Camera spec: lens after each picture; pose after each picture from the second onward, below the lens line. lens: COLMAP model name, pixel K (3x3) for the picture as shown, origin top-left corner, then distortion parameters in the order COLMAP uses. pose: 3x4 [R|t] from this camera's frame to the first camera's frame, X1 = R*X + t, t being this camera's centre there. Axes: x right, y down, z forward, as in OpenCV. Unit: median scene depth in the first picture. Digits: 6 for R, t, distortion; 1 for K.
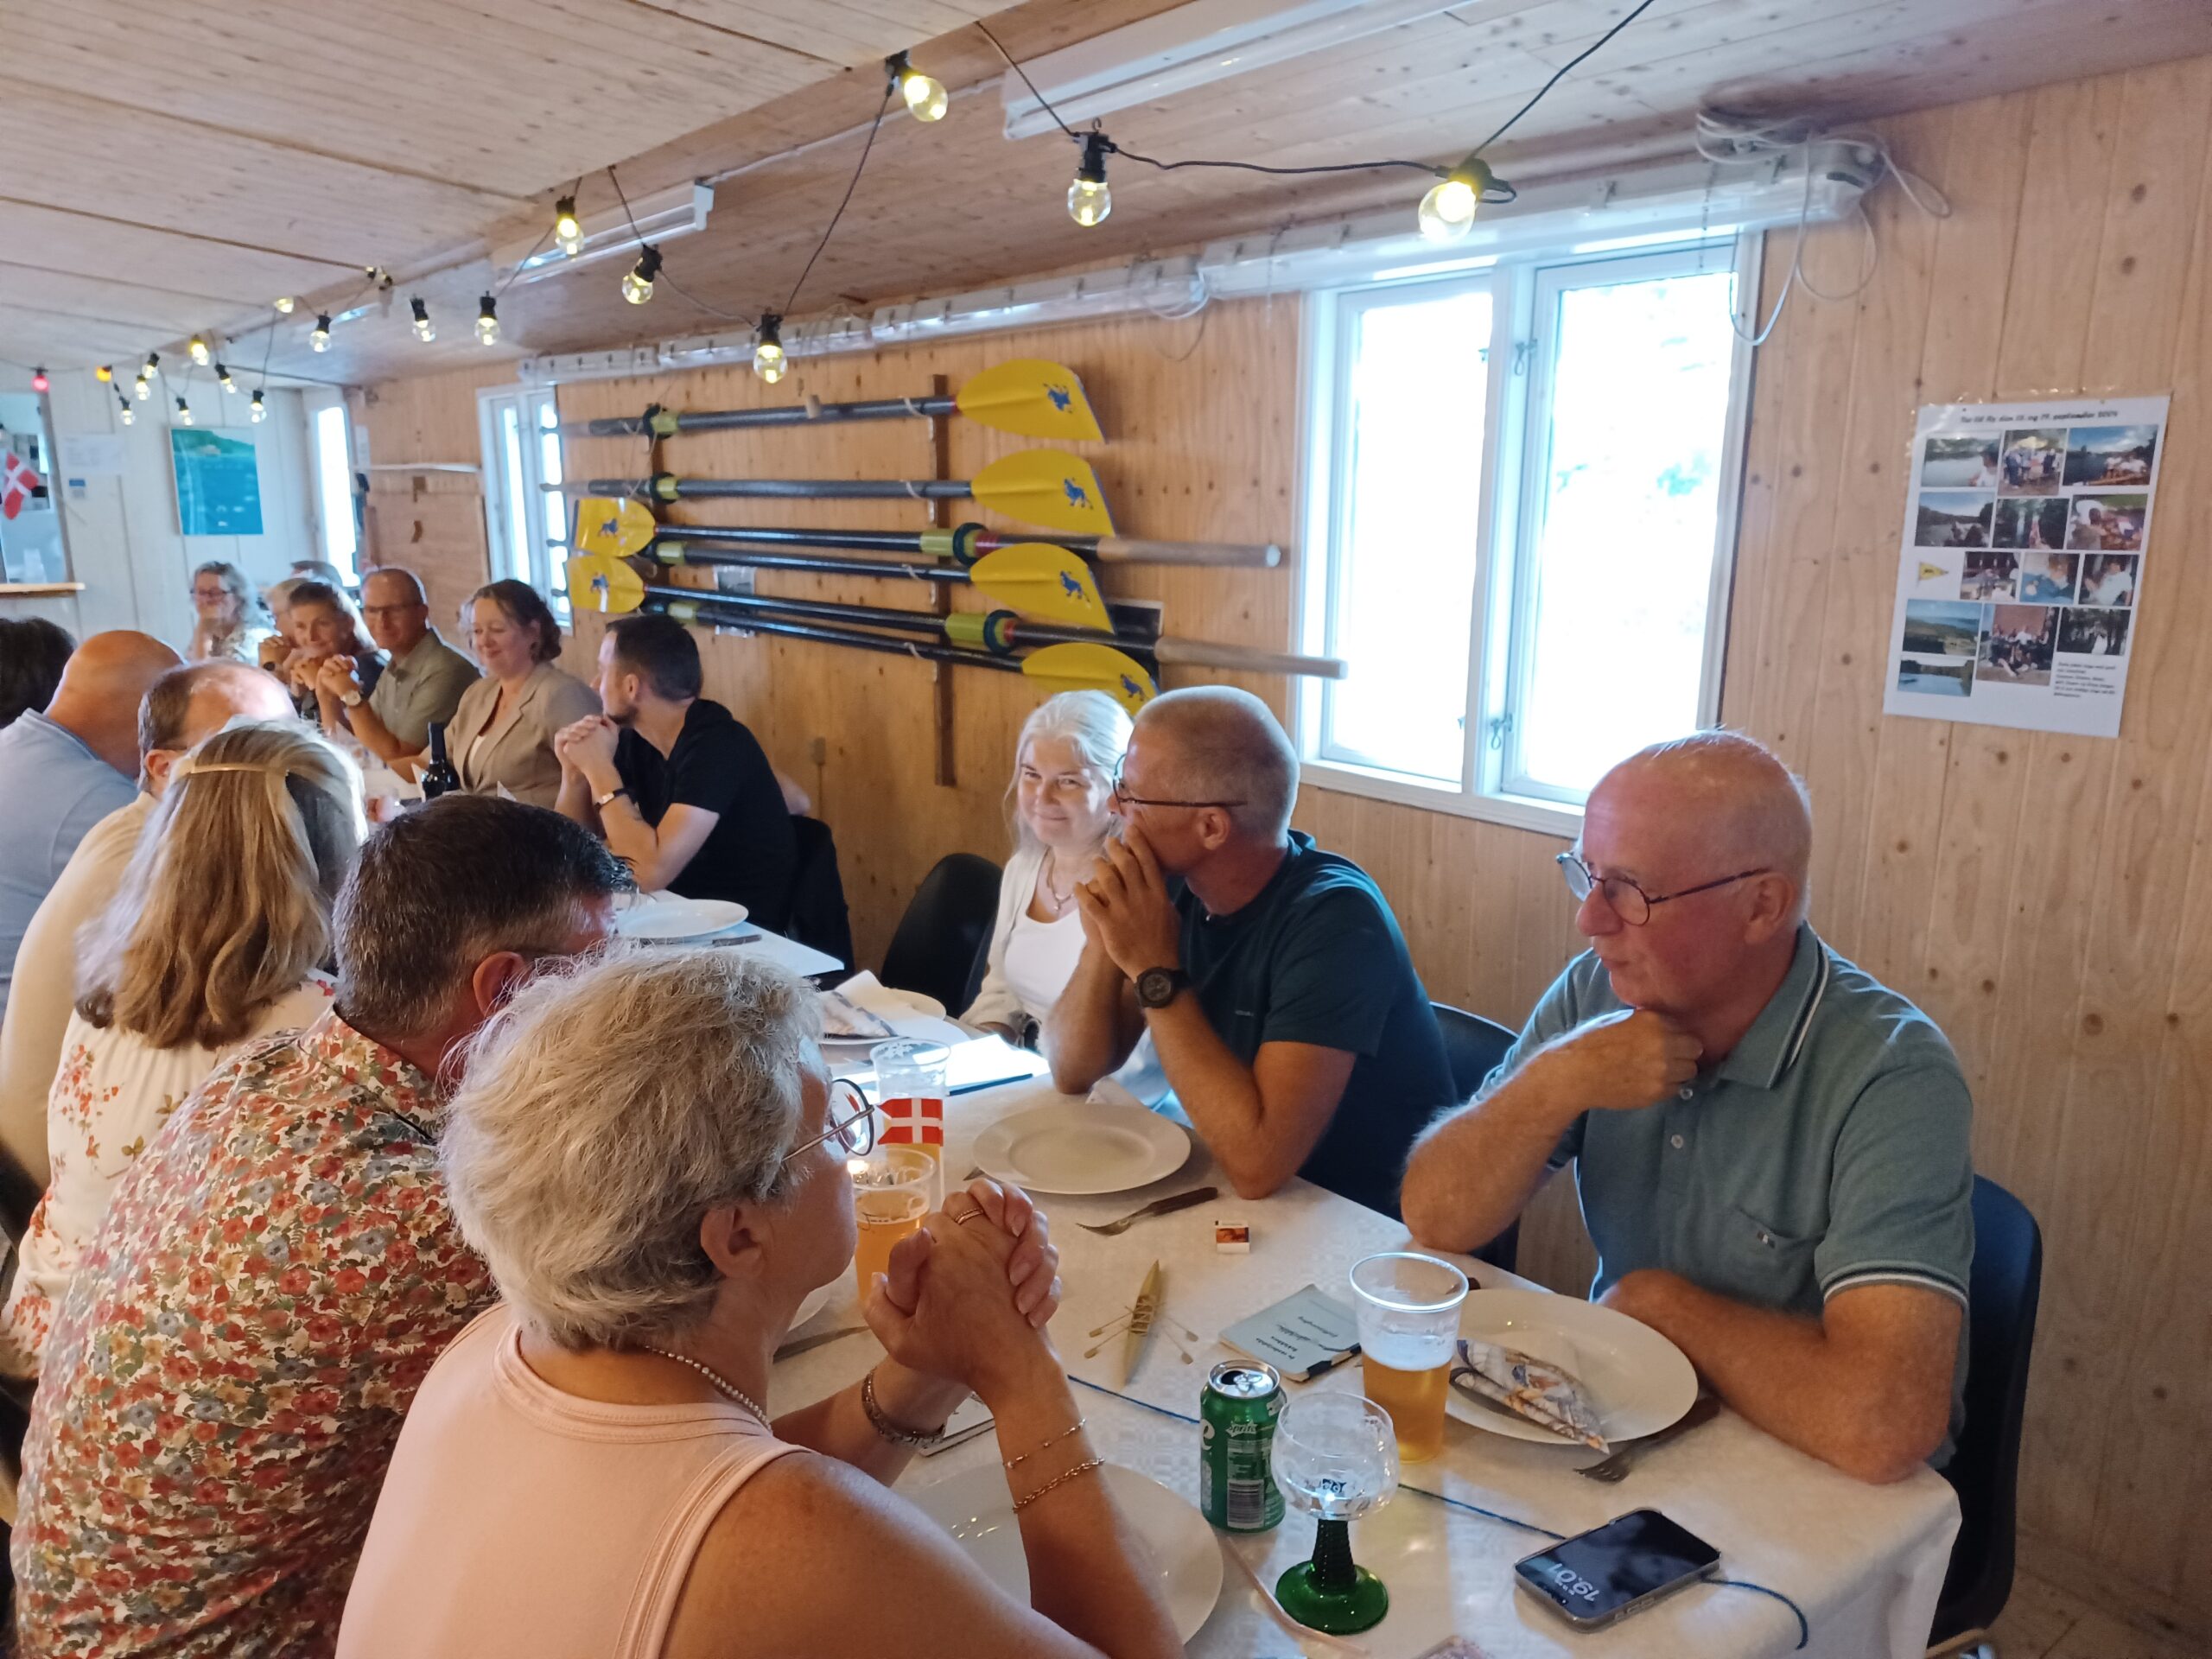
lens RADIAL K [[1616.0, 0, 1106.0], [0, 1616.0, 829.5], [0, 0, 1]] dist [0.108179, -0.107486]
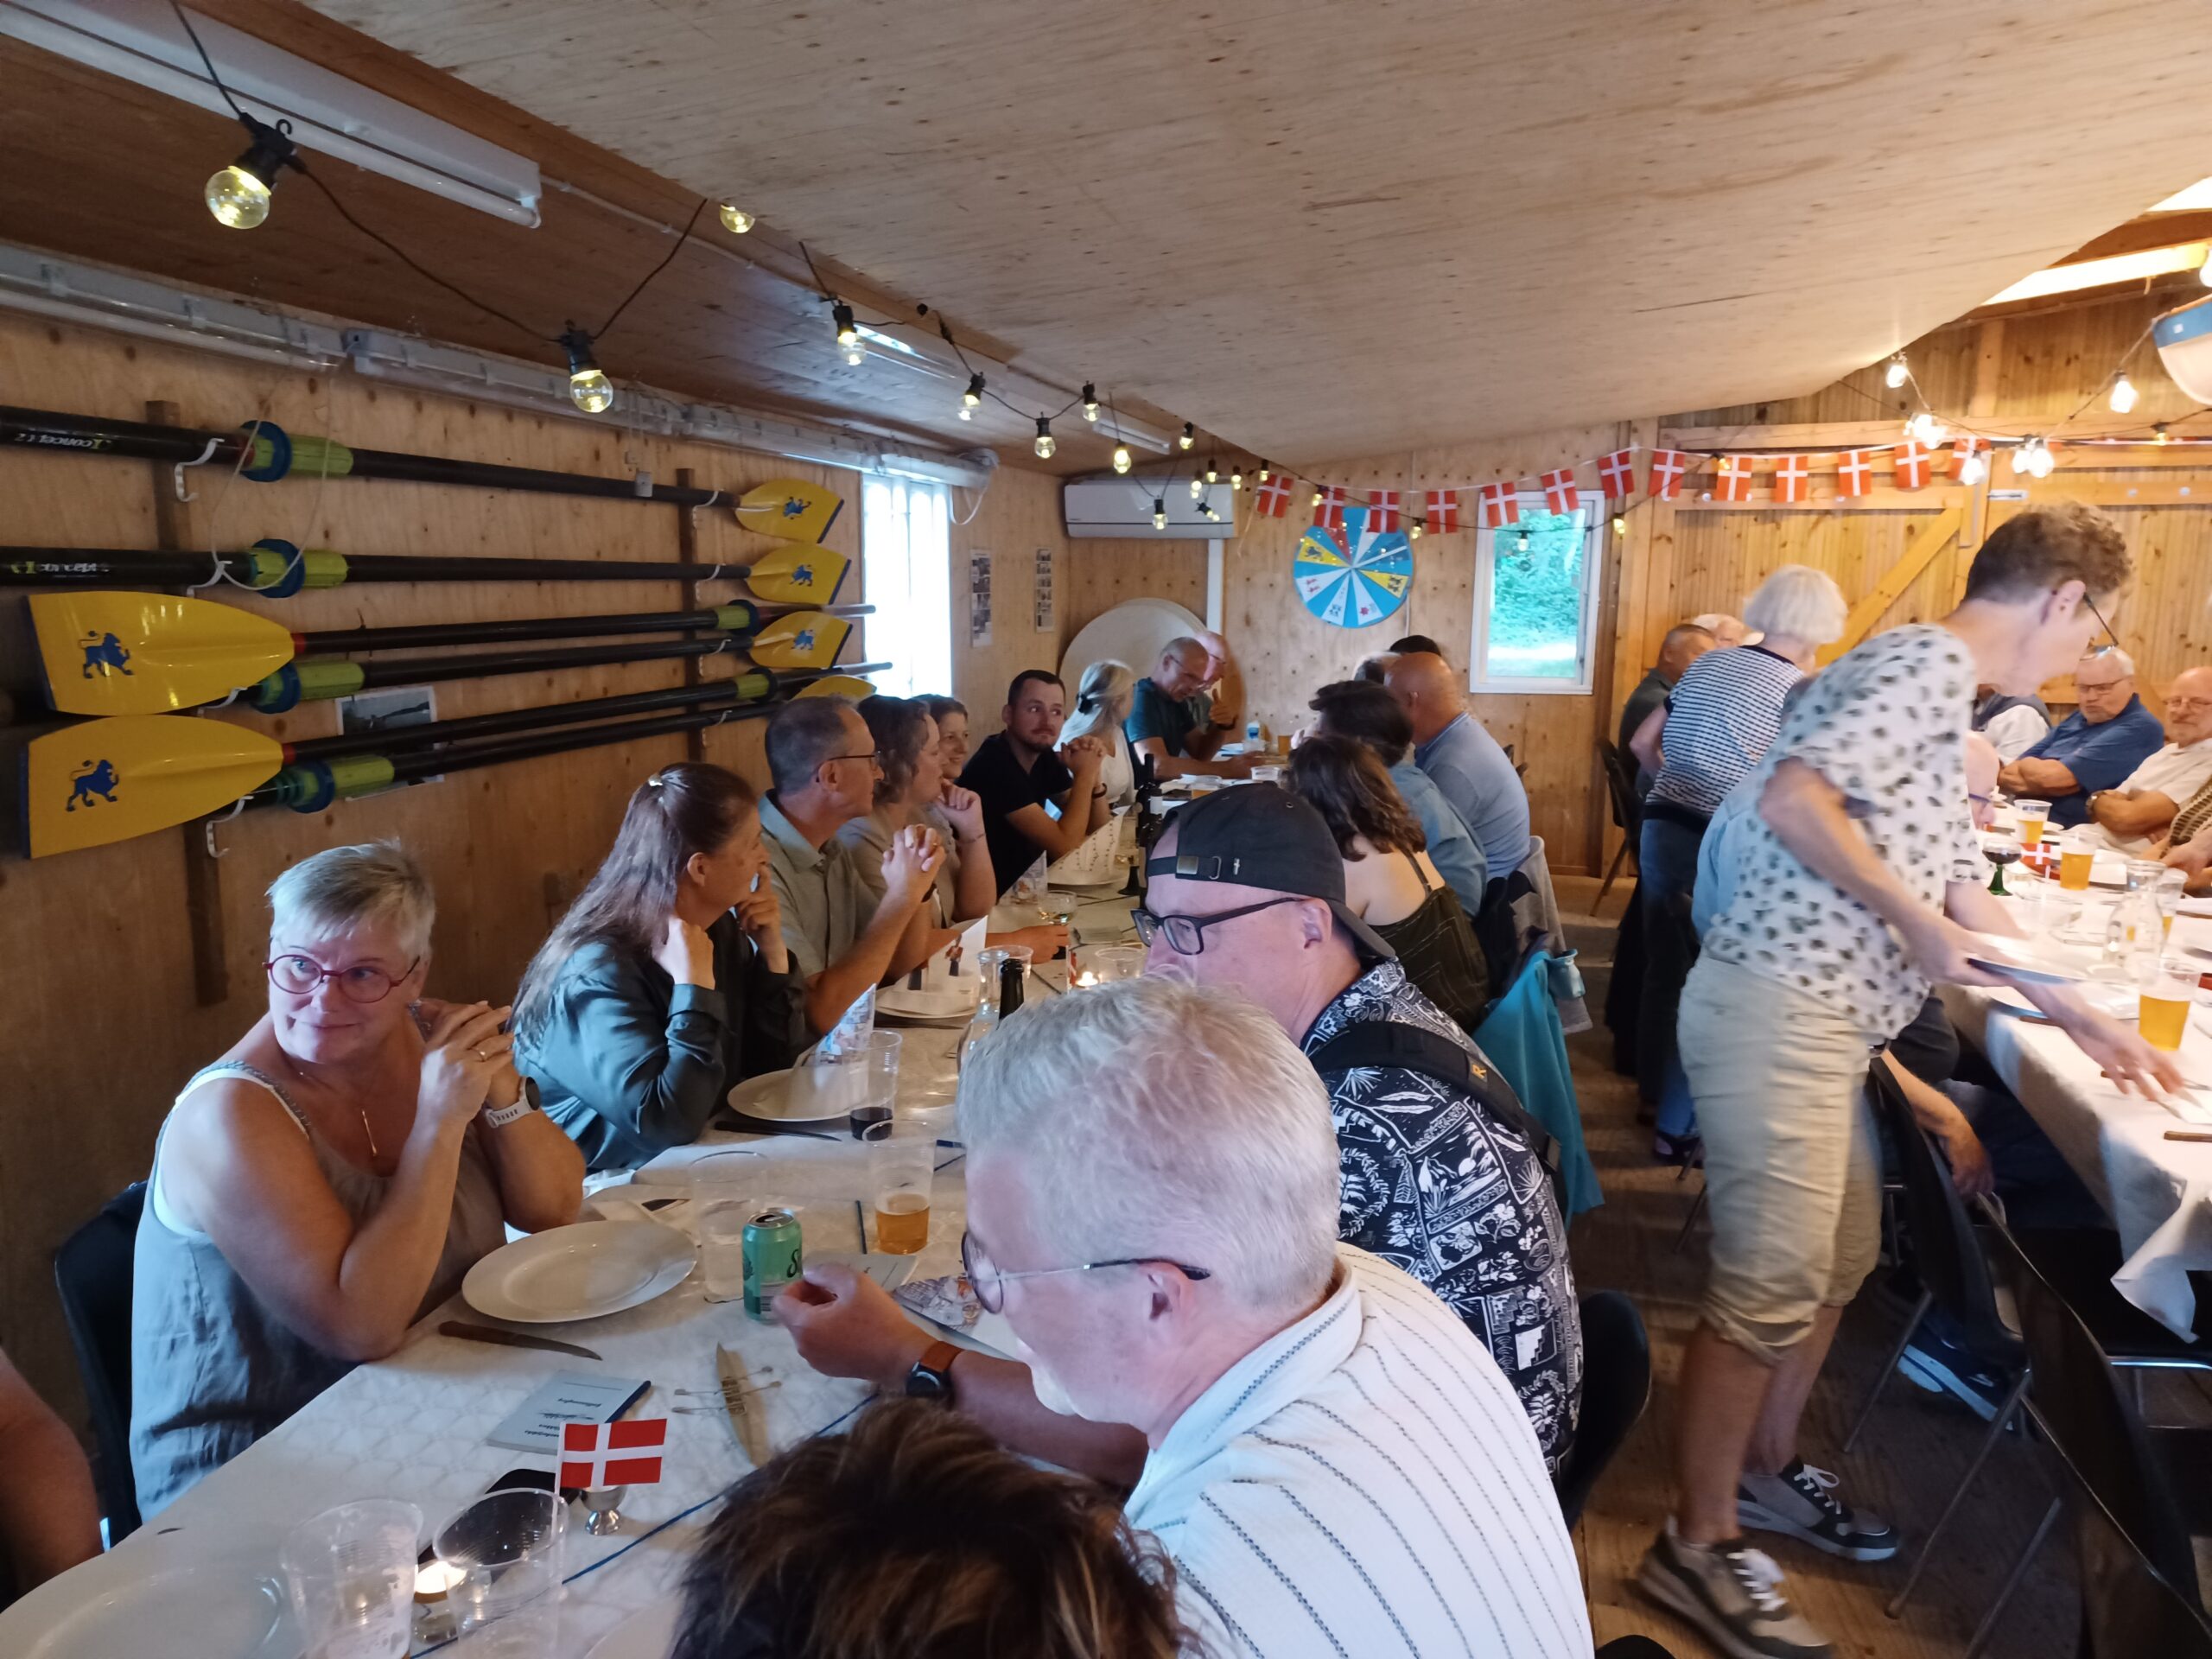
lens RADIAL K [[1616.0, 0, 1106.0], [0, 1616.0, 829.5], [0, 0, 1]] dist [0.108179, -0.107486]
pose [[-0.628796, -0.139601, 0.764936, -1.541808], [0.135192, 0.949141, 0.284350, -0.428831], [-0.765728, 0.282211, -0.577943, 1.975902]]
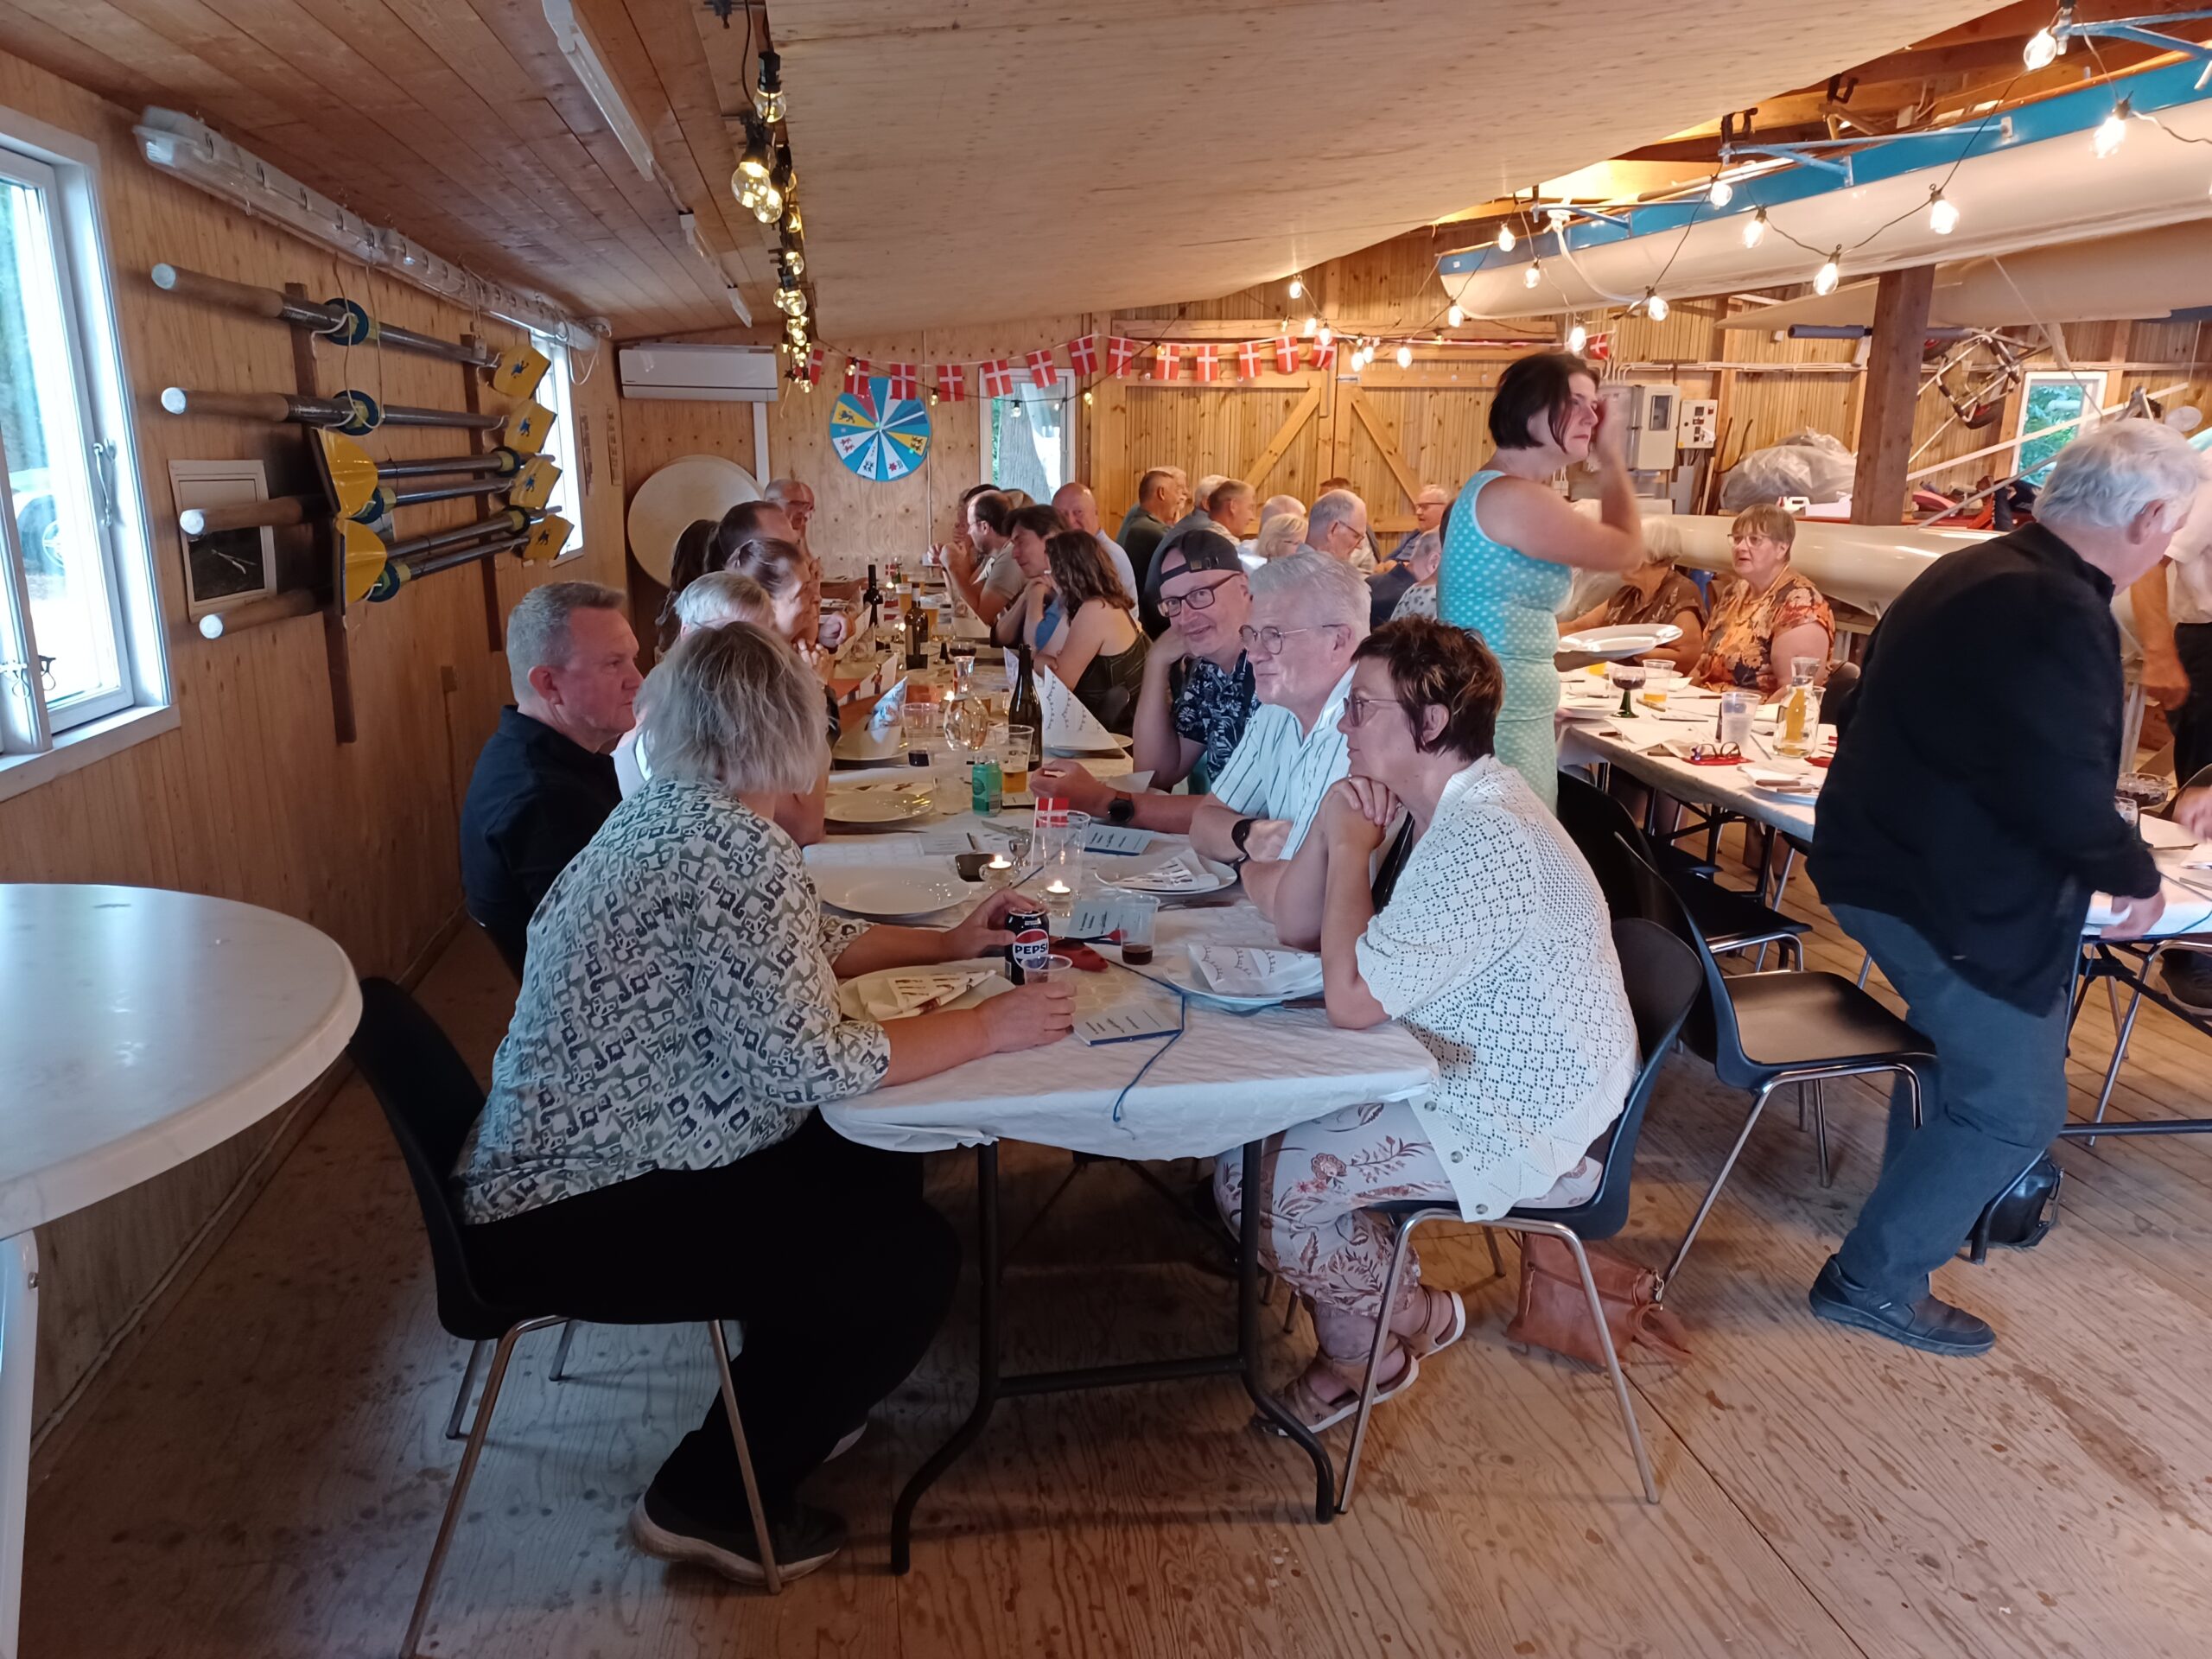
lens RADIAL K [[1616.0, 0, 1106.0], [0, 1616.0, 829.5], [0, 0, 1]] dist [0.108179, -0.107486]
pose [[-0.885371, -0.122694, 0.448401, -1.606101], [0.073983, 0.915064, 0.396465, -0.533284], [-0.458960, 0.384193, -0.801094, 2.623602]]
